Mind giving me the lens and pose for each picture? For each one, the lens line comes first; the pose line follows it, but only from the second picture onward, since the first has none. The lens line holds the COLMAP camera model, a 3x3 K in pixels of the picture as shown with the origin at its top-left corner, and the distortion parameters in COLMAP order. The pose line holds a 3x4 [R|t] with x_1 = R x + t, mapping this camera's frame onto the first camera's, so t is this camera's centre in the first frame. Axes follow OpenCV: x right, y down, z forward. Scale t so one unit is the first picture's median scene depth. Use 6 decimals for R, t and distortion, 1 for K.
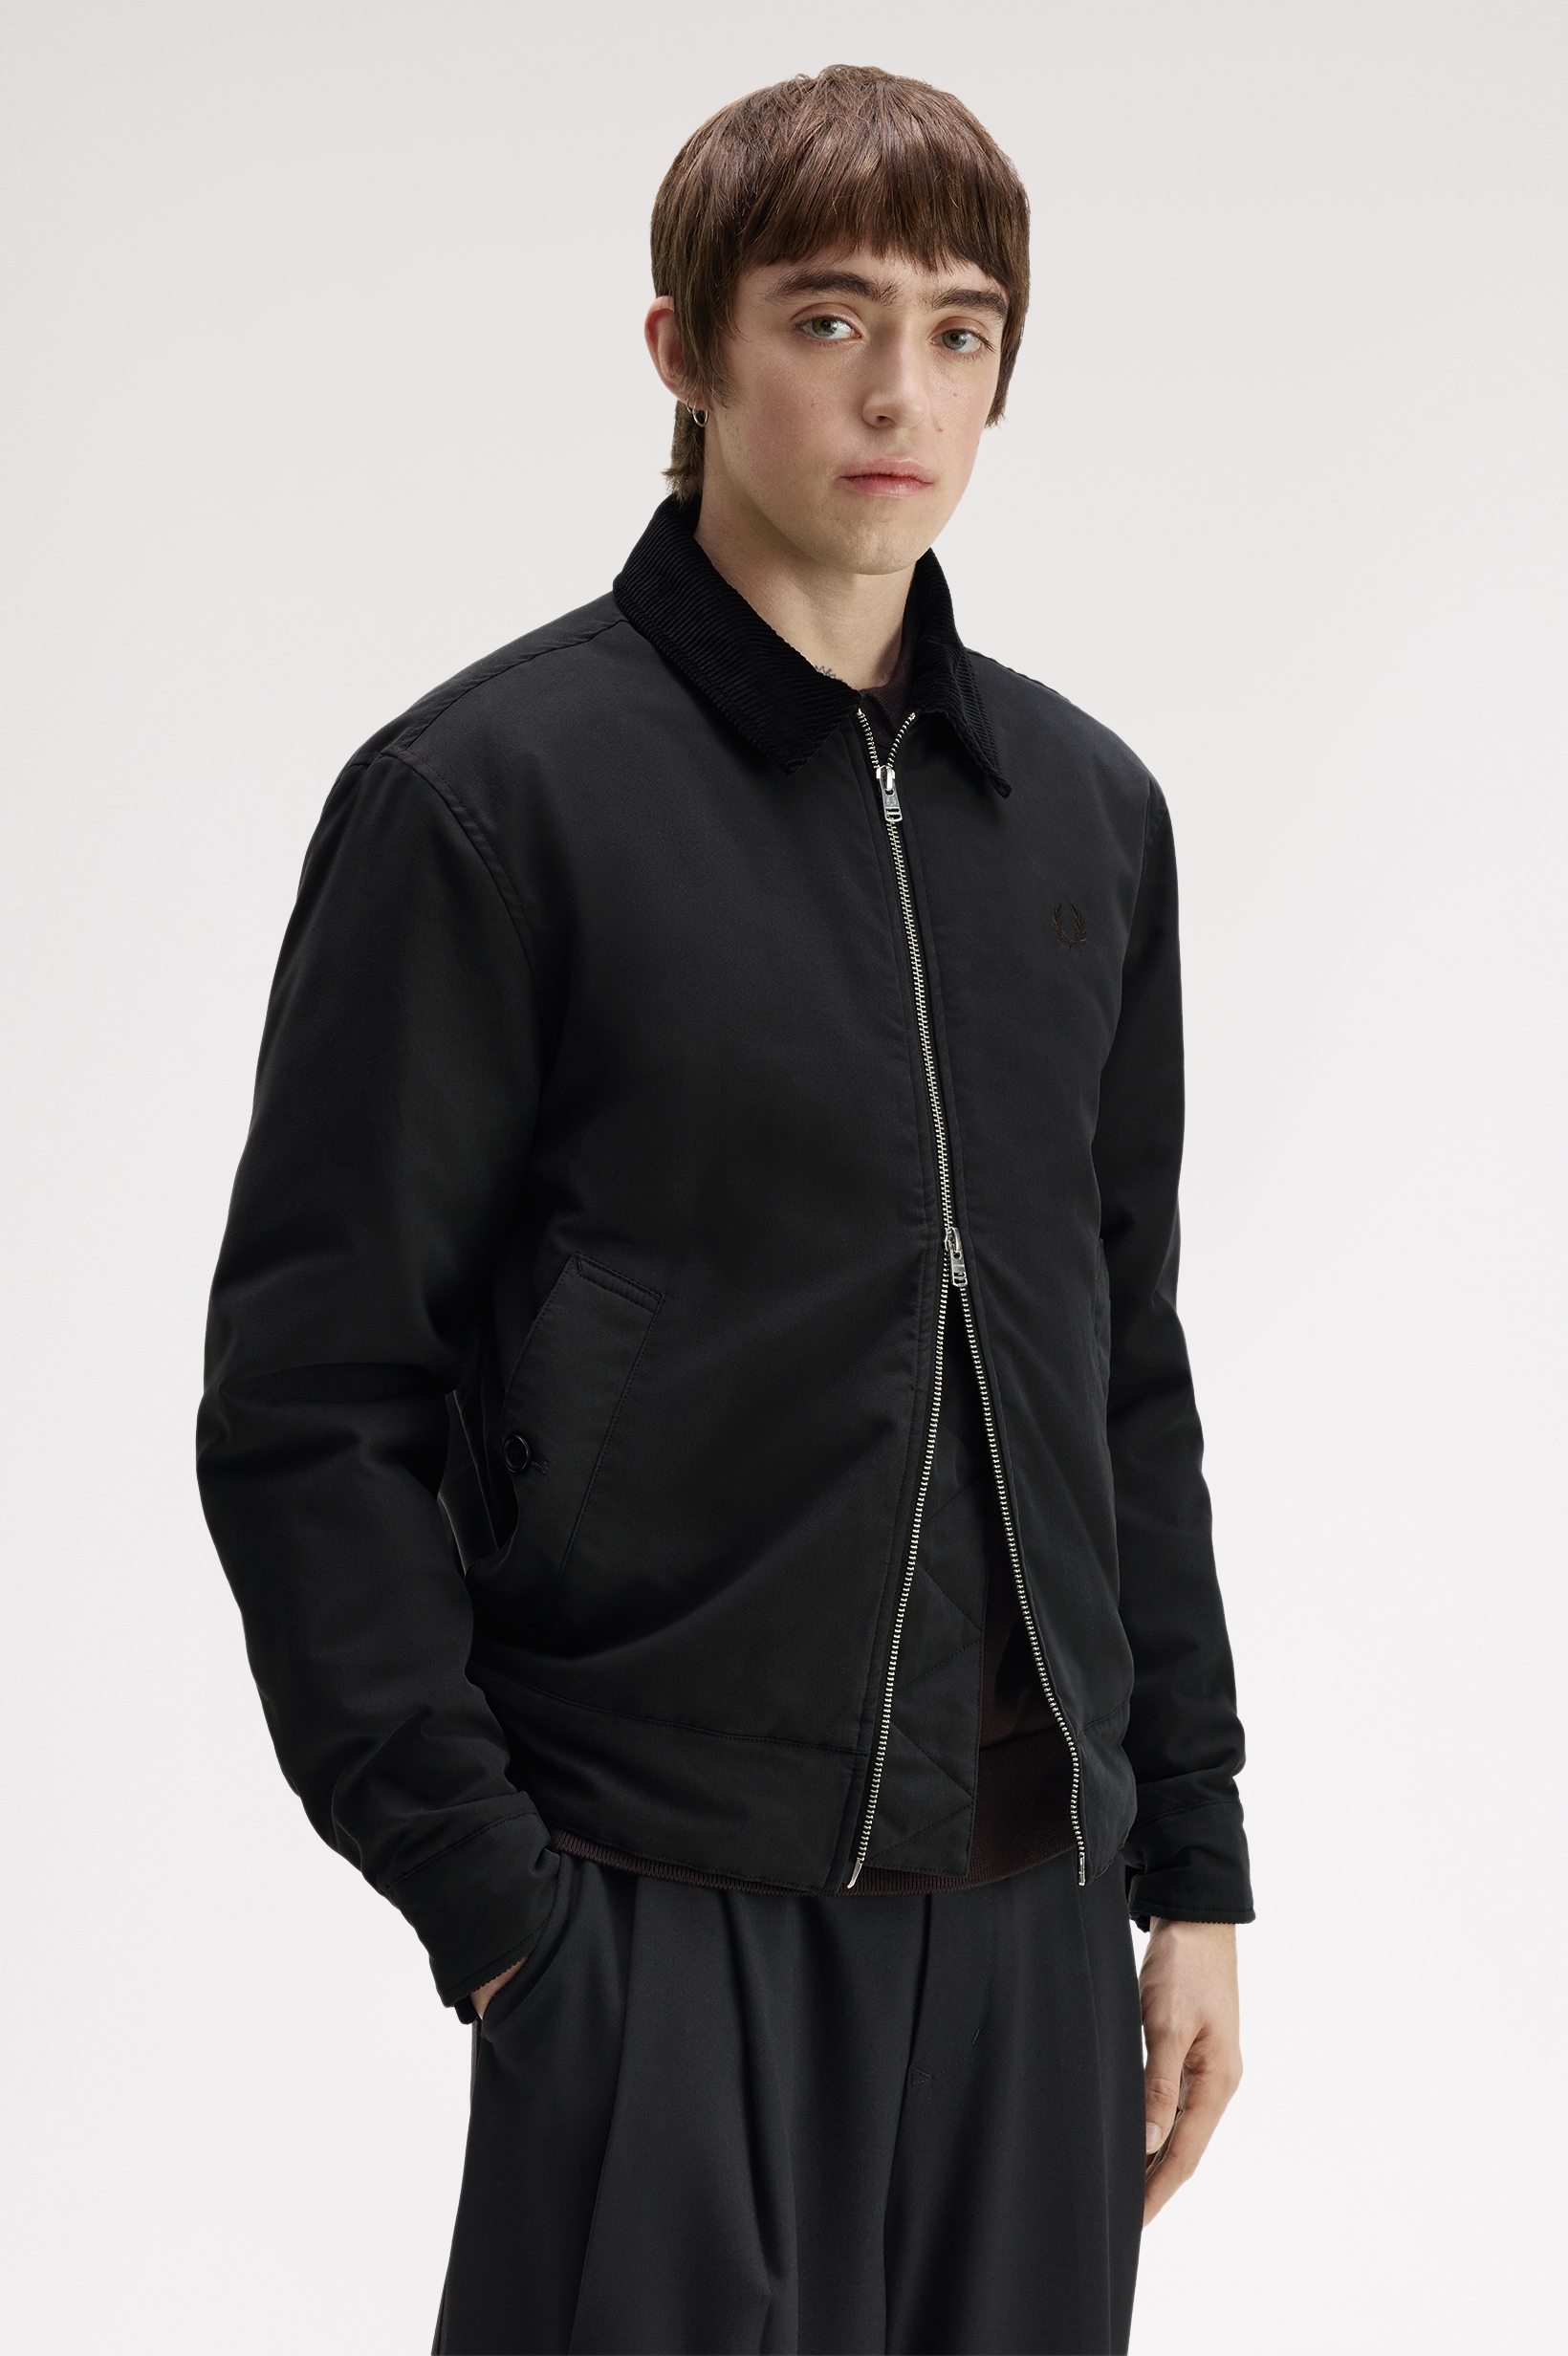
lens RADIAL K [[3692.8, 0, 777.2], [0, 3692.8, 1180.8], [0, 0, 1]] dist [-0.104707, 0.000000]
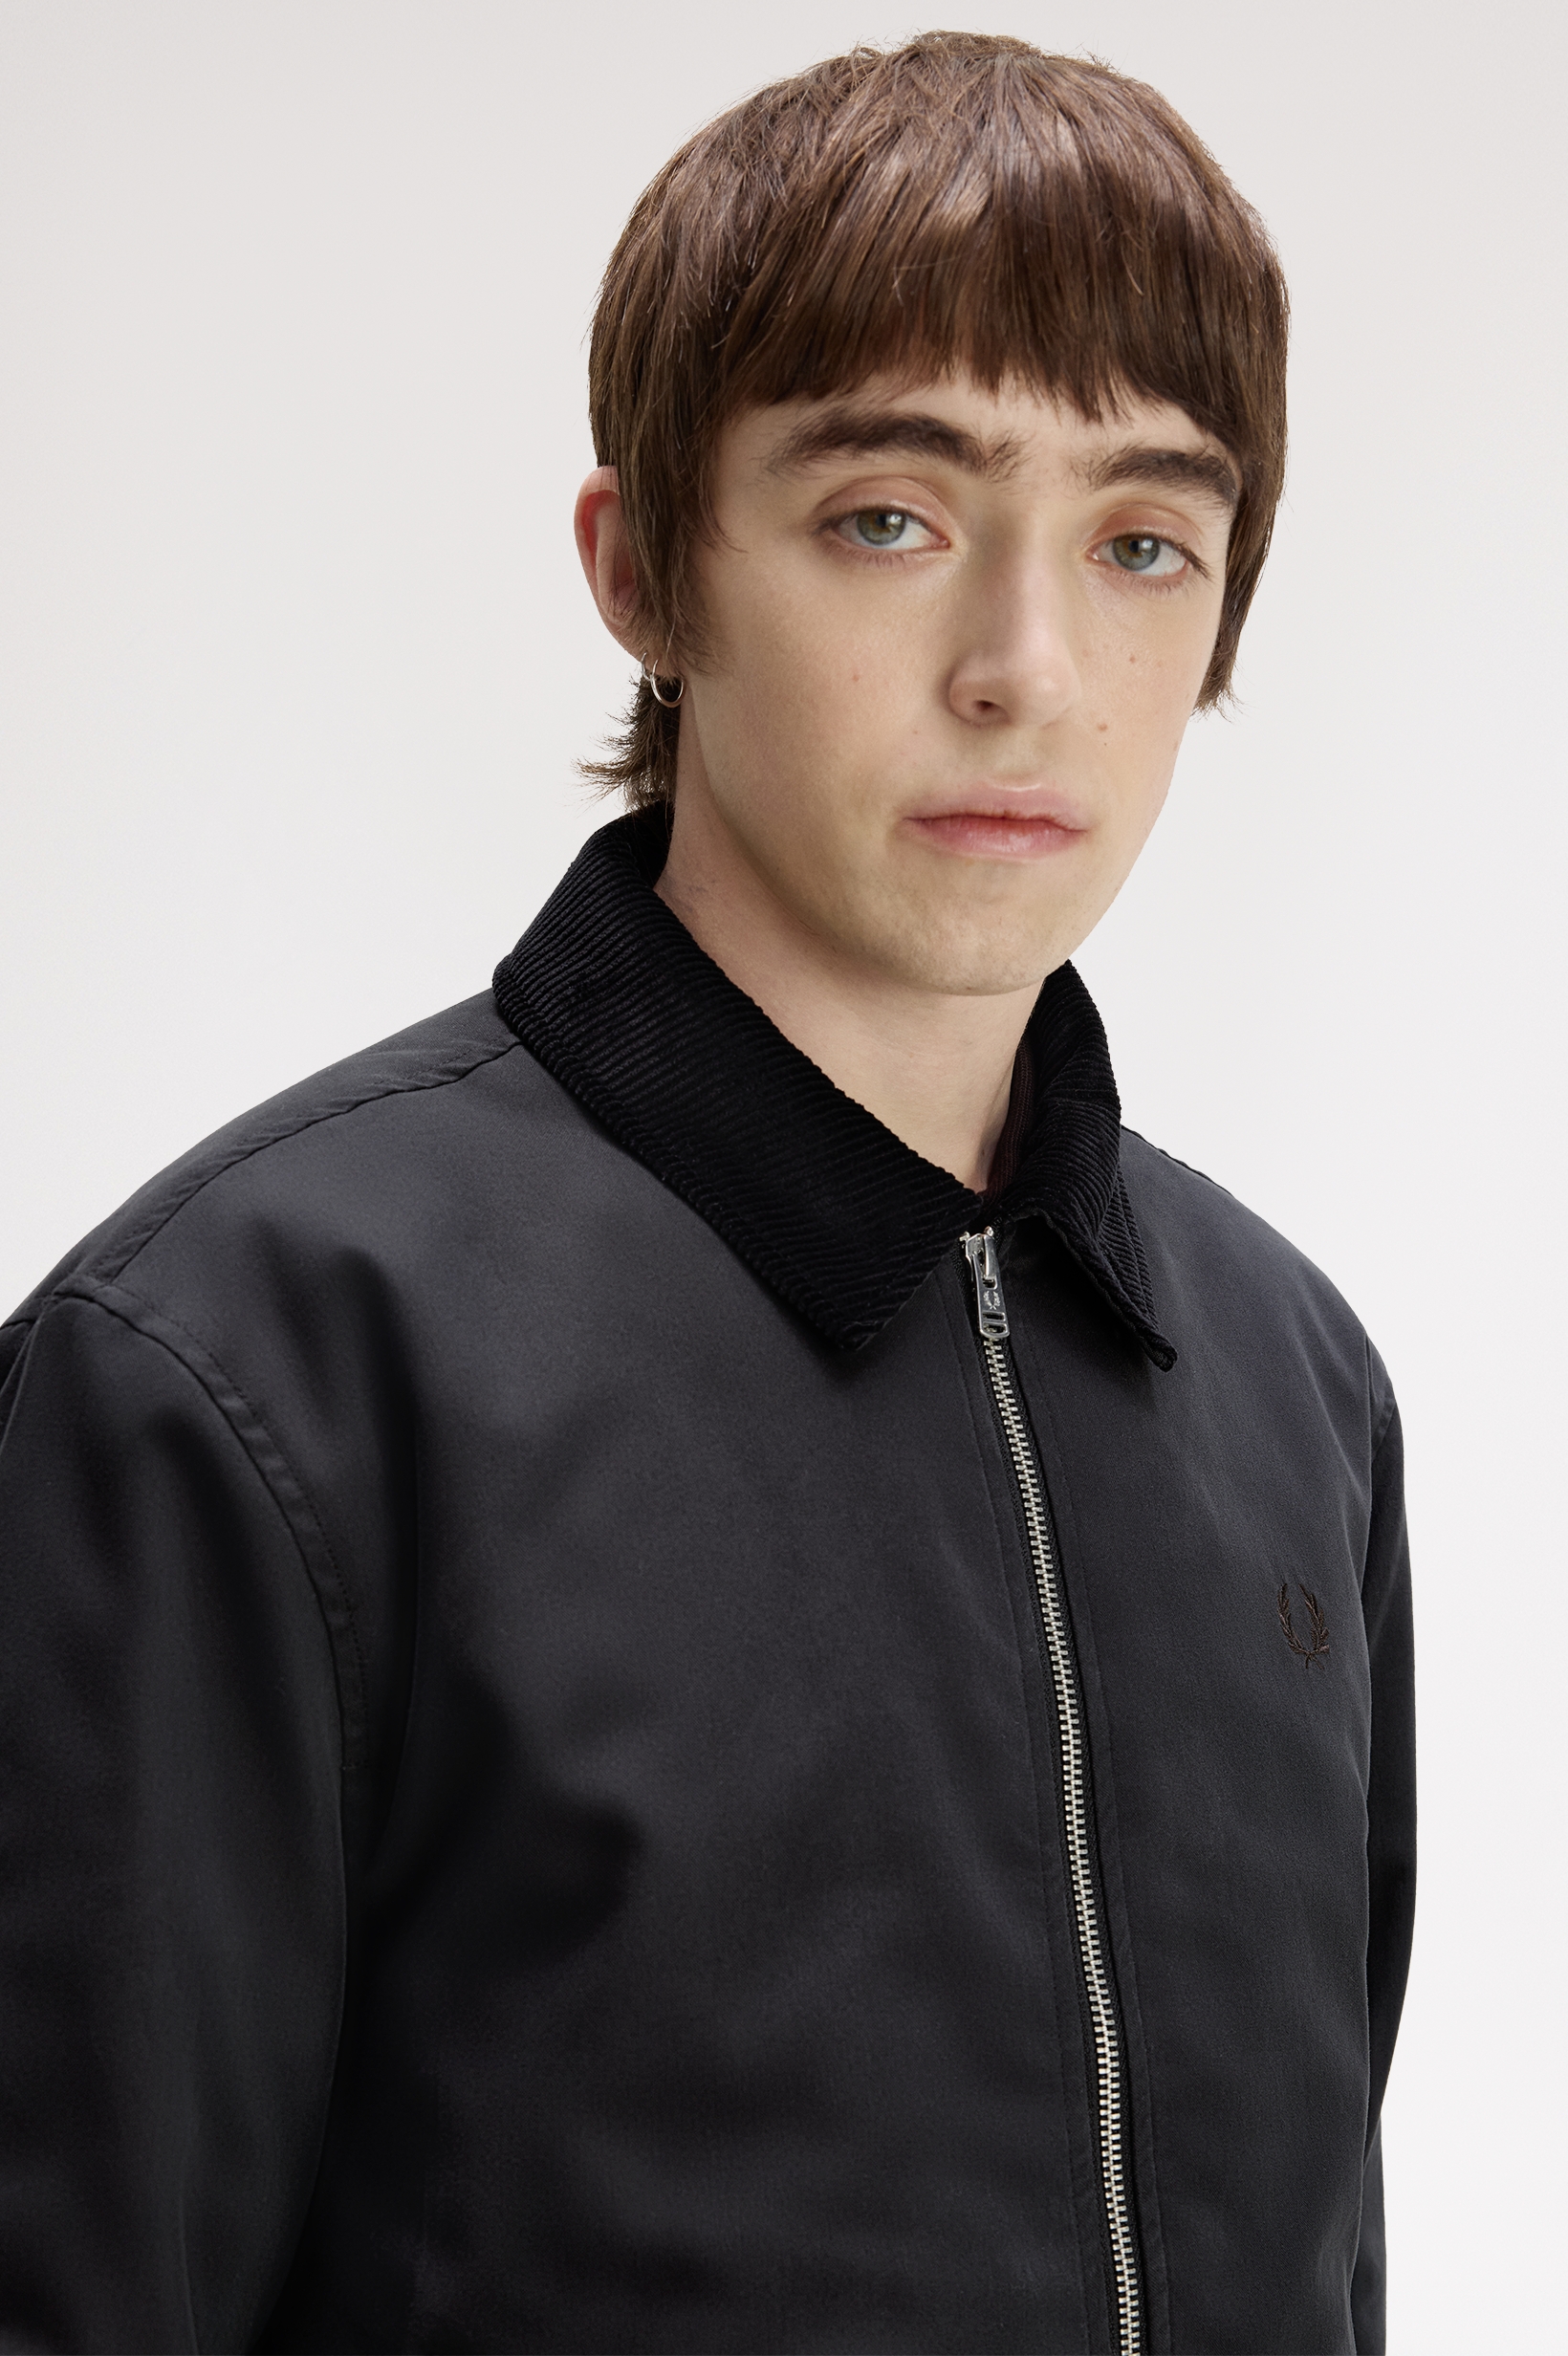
lens RADIAL K [[3207.6, 0, 784.1], [0, 3207.6, 1191.0], [0, 0, 1]] dist [-0.096948, 0.000000]
pose [[0.996368, 0.027950, -0.080435, 0.037878], [-0.029038, 0.999502, -0.012381, -0.132919], [0.080049, 0.014671, 0.996683, 0.552623]]
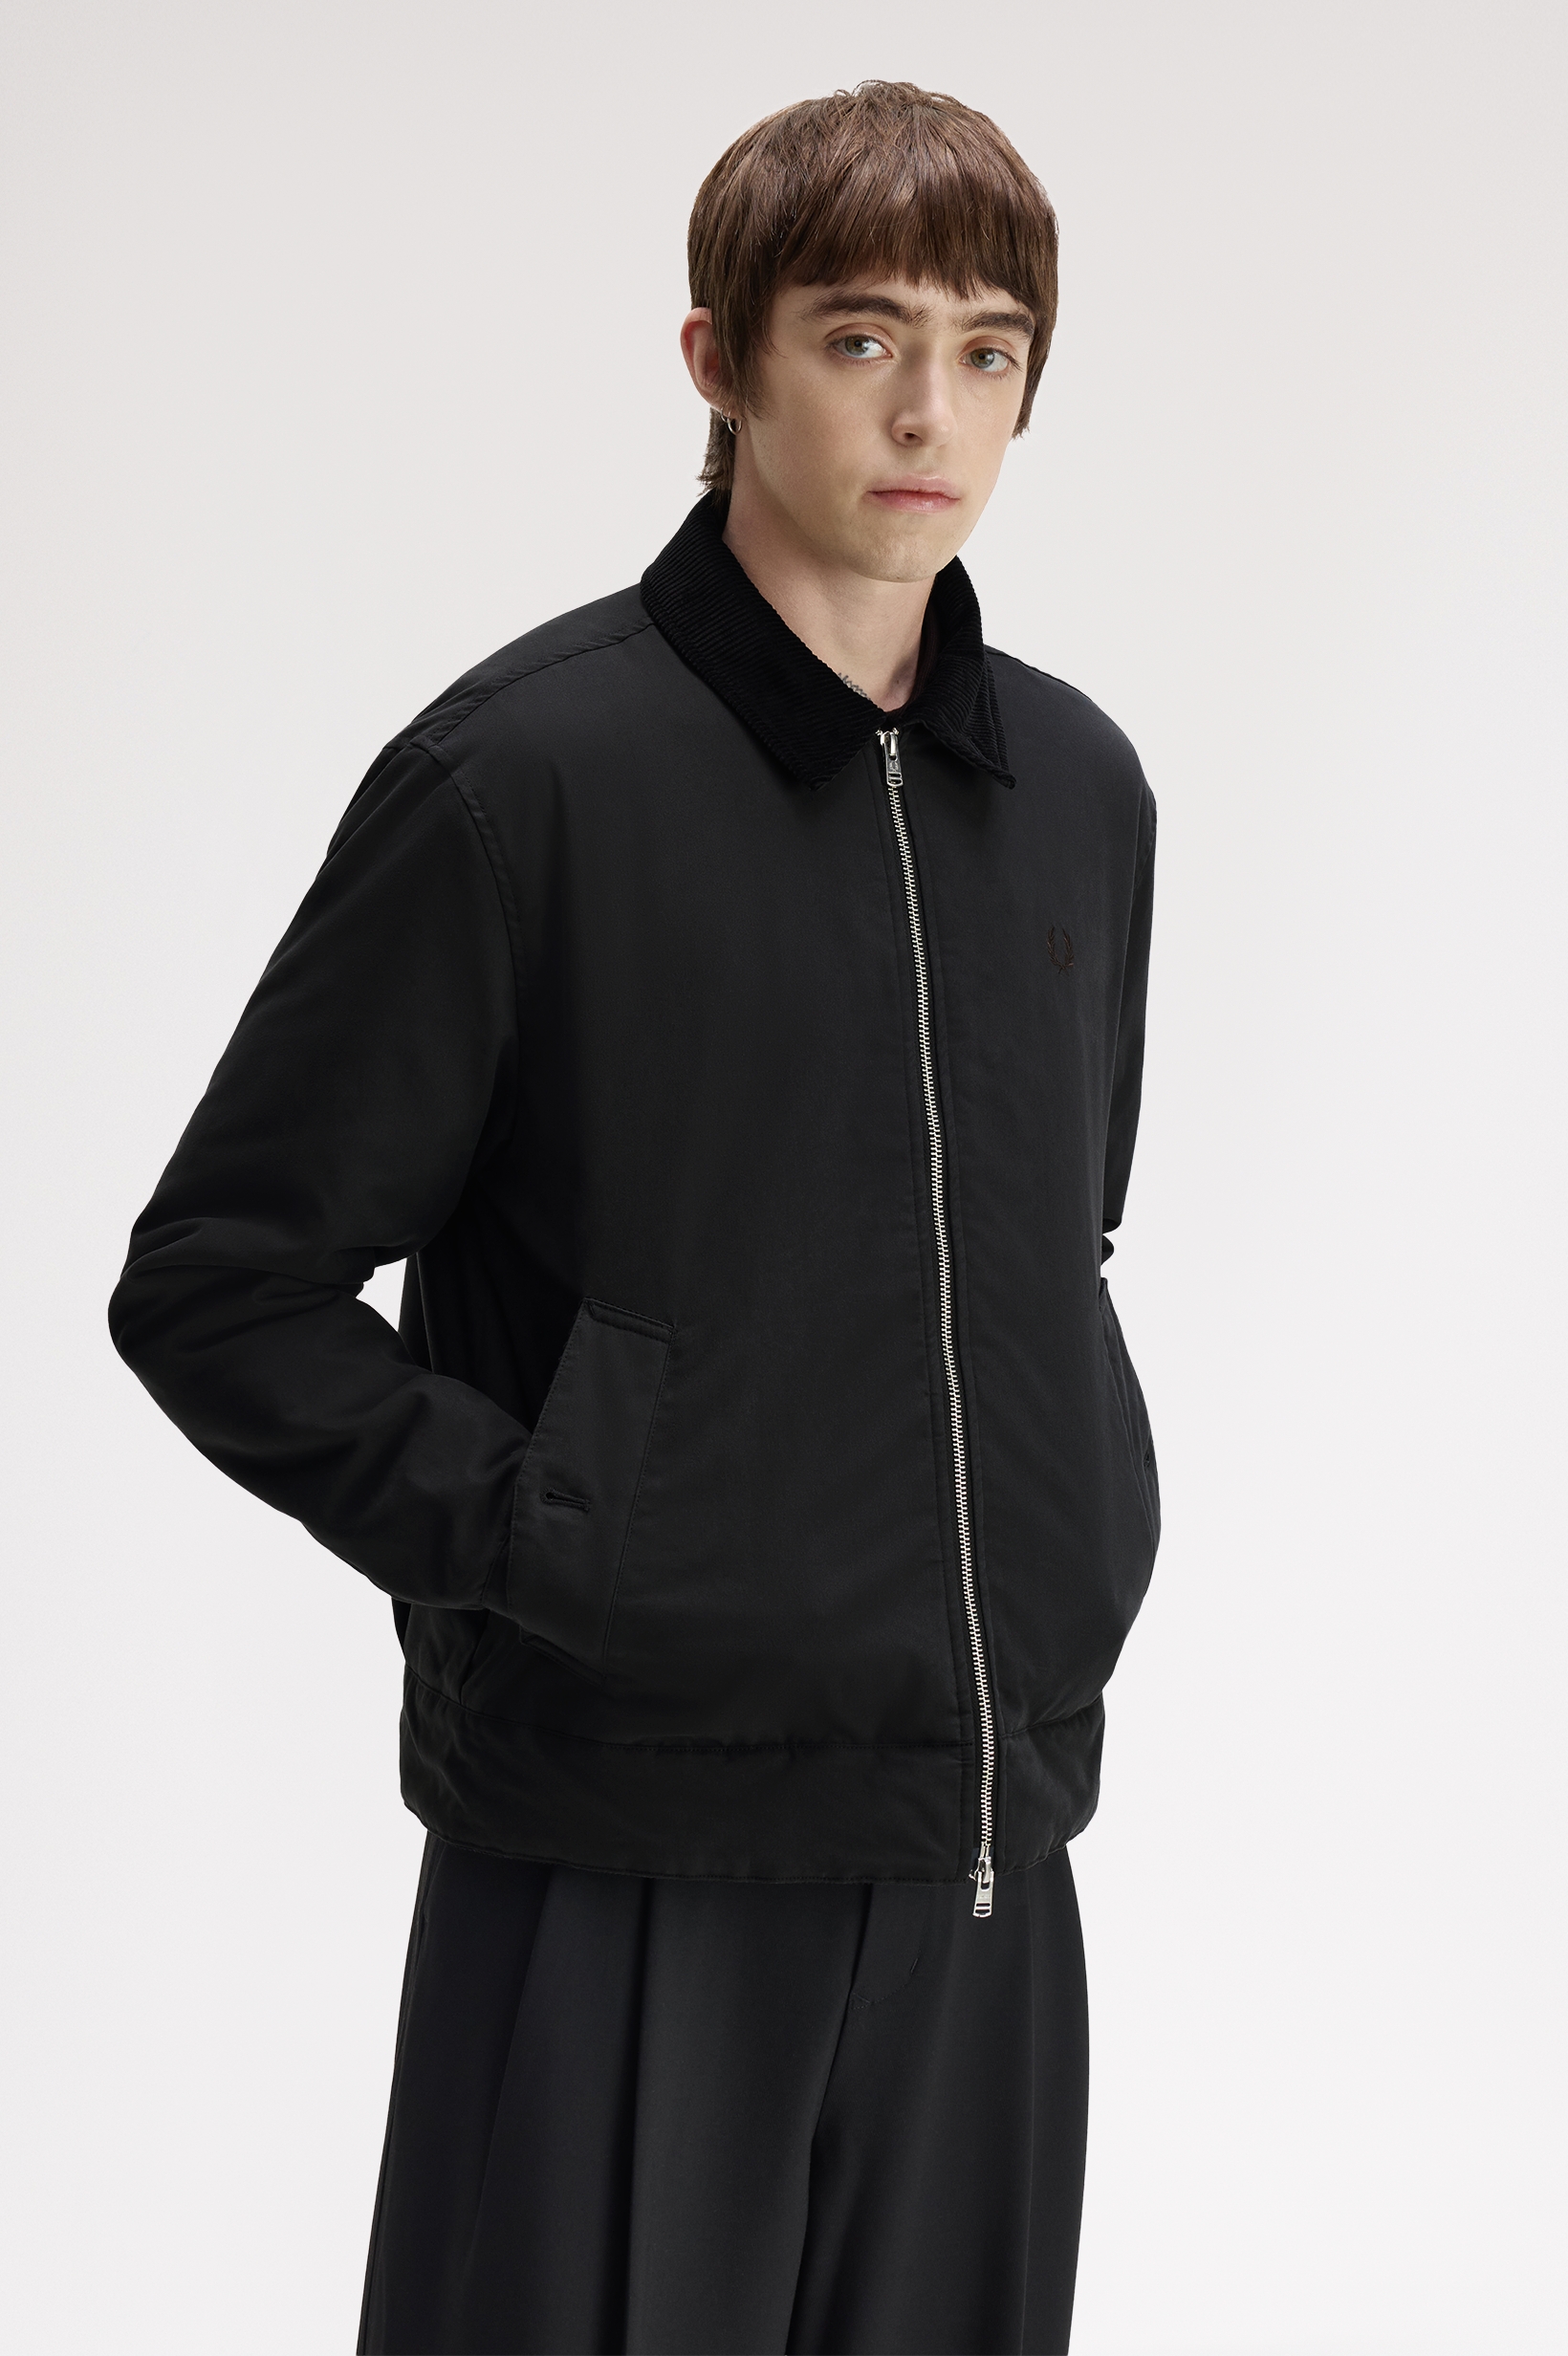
lens RADIAL K [[4941.6, 0, 790.2], [0, 4941.6, 1173.1], [0, 0, 1]] dist [-0.190195, 0.000000]
pose [[0.999504, 0.024935, 0.019244, -0.026685], [-0.024879, 0.999685, -0.003157, 0.004575], [-0.019317, 0.002677, 0.999810, -0.378647]]
